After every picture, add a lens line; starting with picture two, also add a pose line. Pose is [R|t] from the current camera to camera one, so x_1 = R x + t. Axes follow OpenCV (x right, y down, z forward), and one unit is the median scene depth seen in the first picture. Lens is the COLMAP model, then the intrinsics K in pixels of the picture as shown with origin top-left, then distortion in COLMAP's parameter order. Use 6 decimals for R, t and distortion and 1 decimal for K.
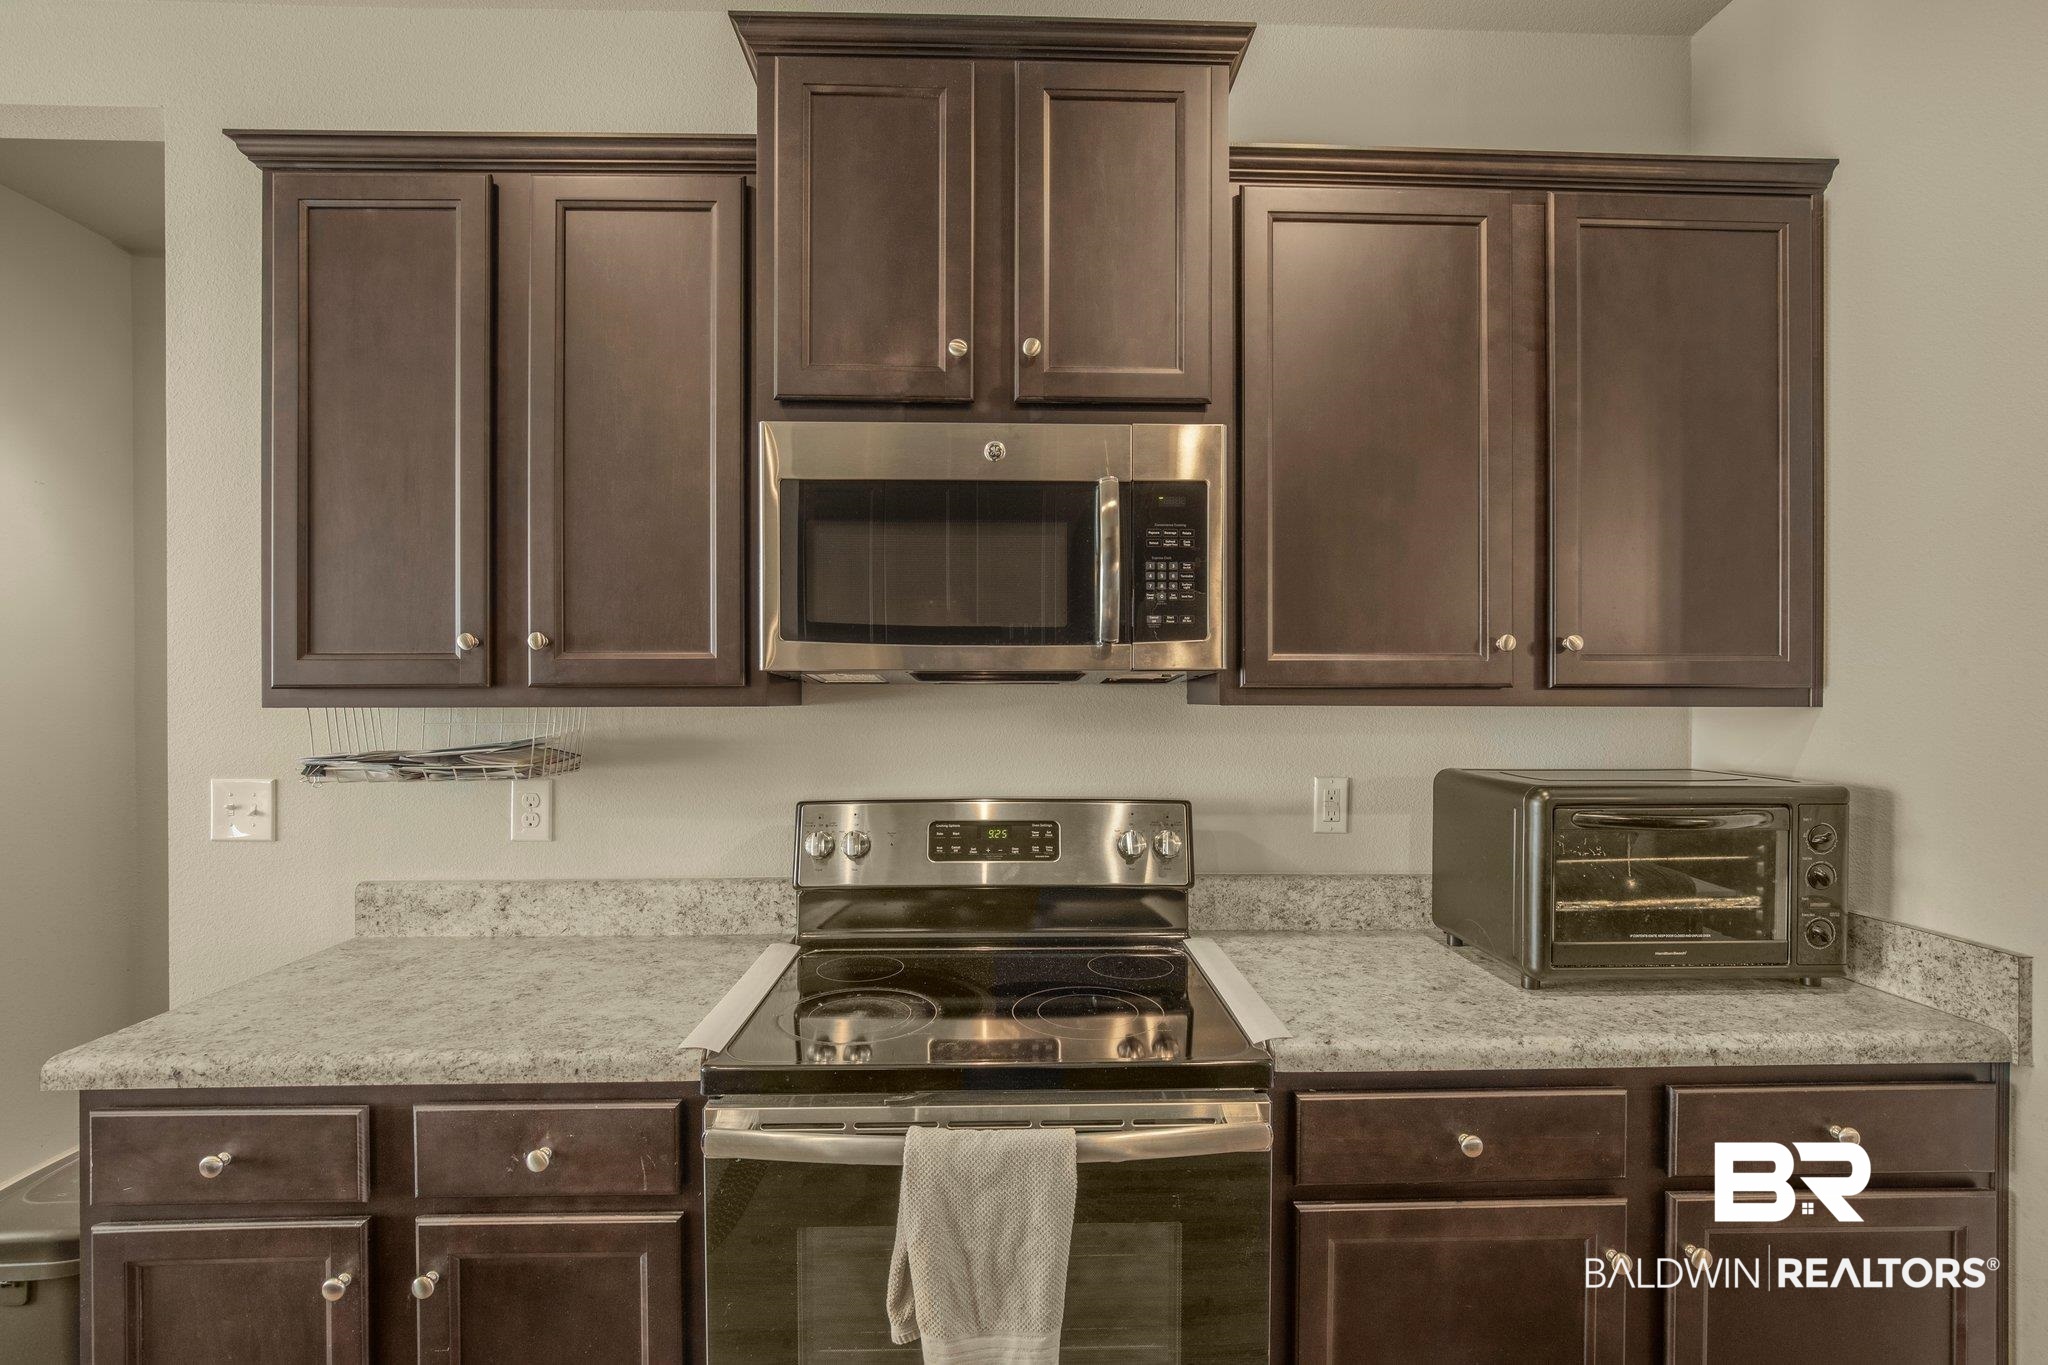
lens RADIAL K [[935.5, 0, 1026.6], [0, 935.5, 705.3], [0, 0, 1]] dist [-0.009587, 0.000087]
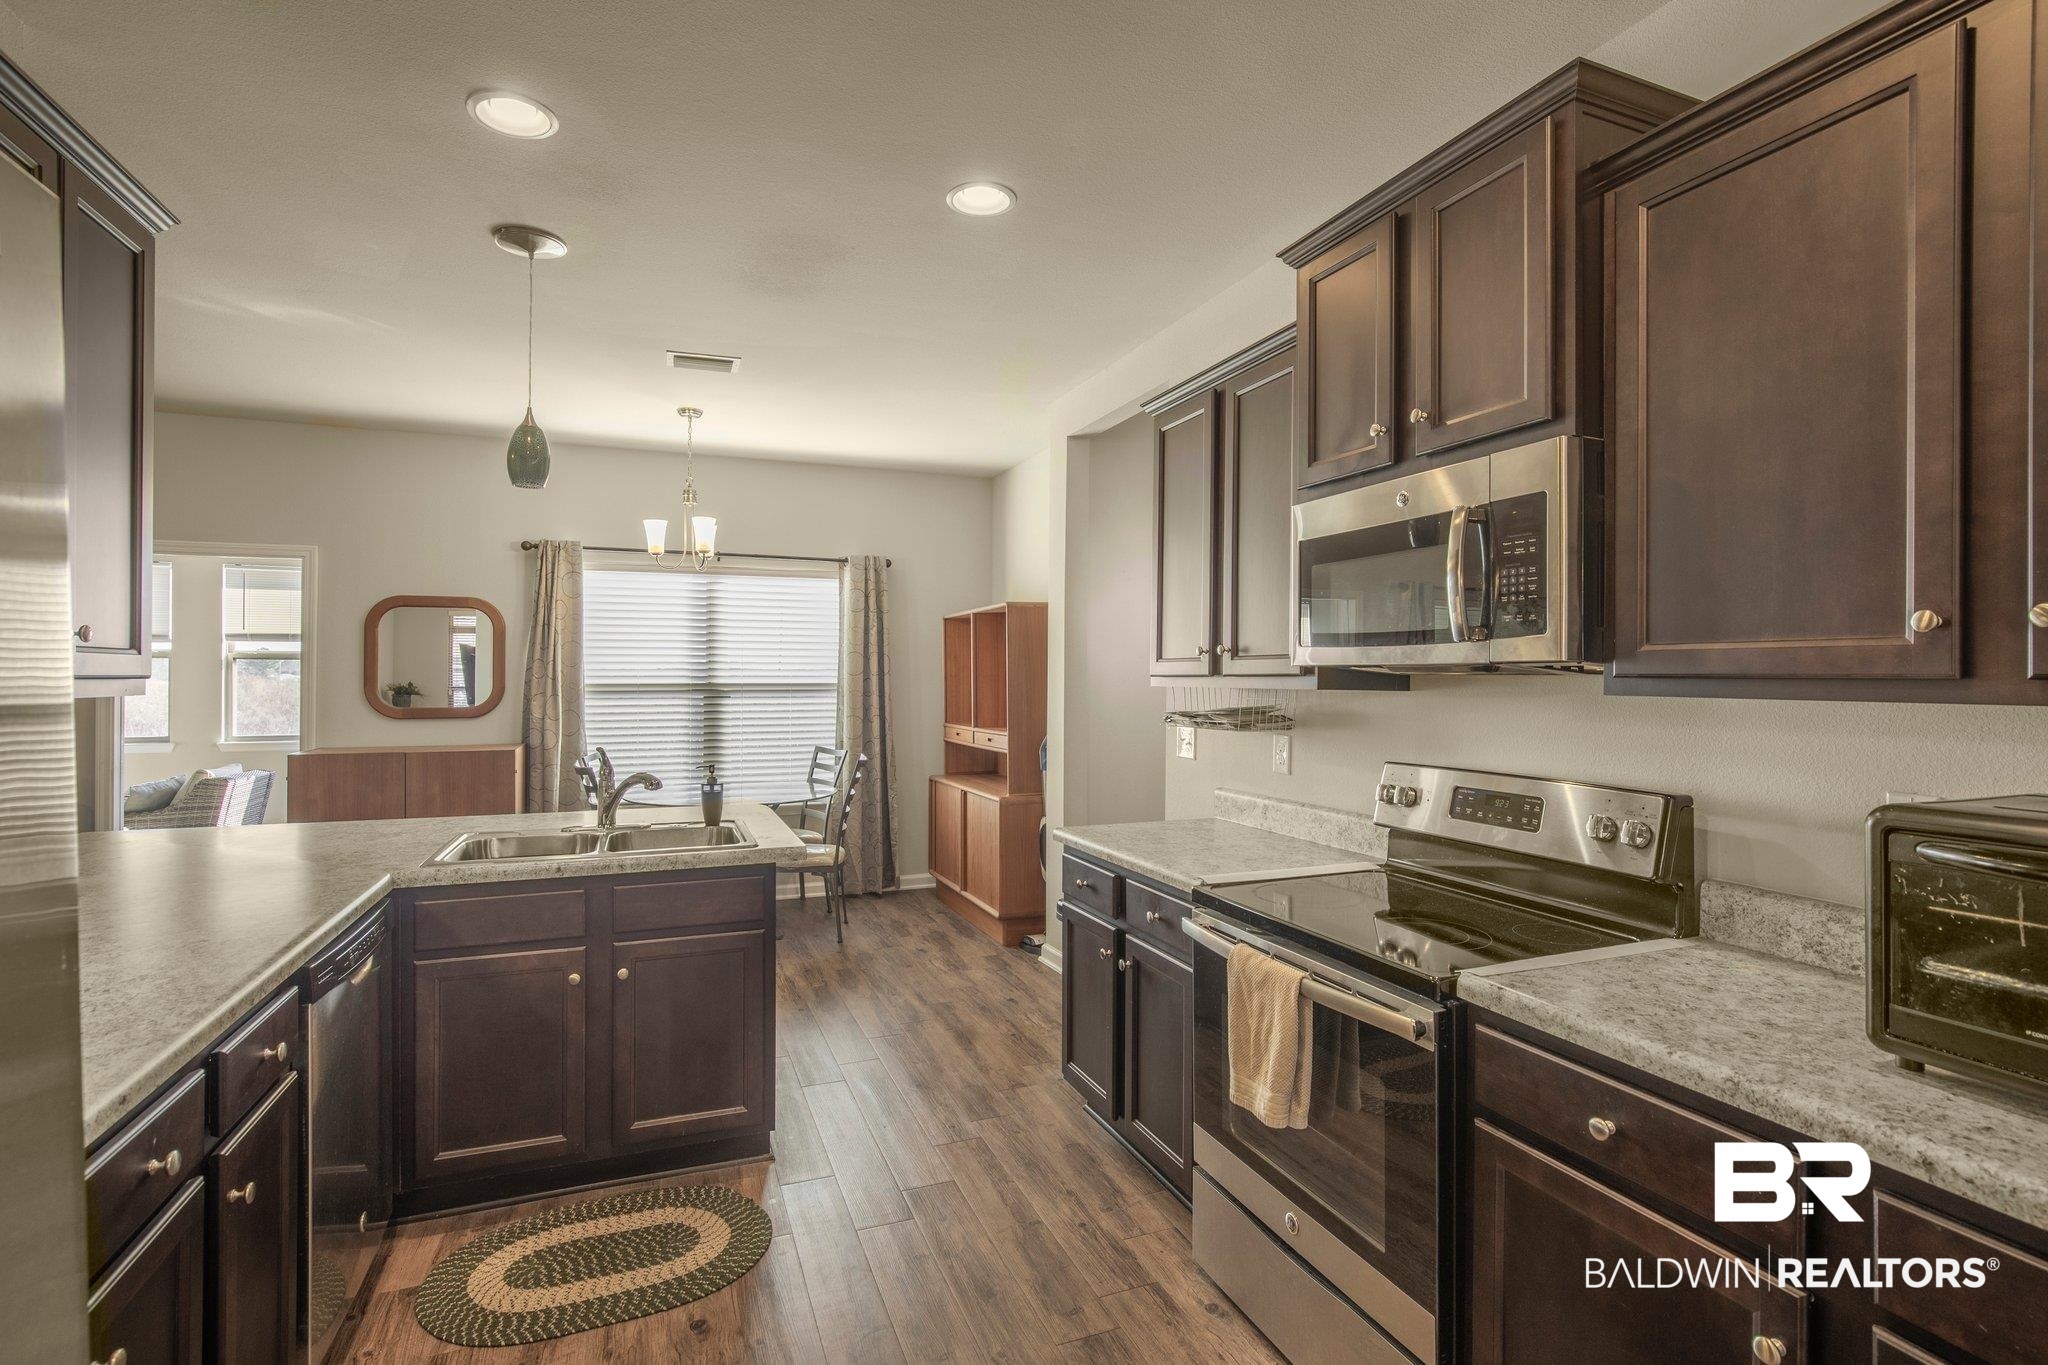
lens RADIAL K [[964.4, 0, 1020.1], [0, 964.4, 677.6], [0, 0, 1]] dist [-0.017420, 0.001080]
pose [[0.341190, 0.003344, -0.939988, 1.044527], [-0.020368, 0.999785, -0.003837, -0.002289], [0.939774, 0.020455, 0.341185, 0.033088]]
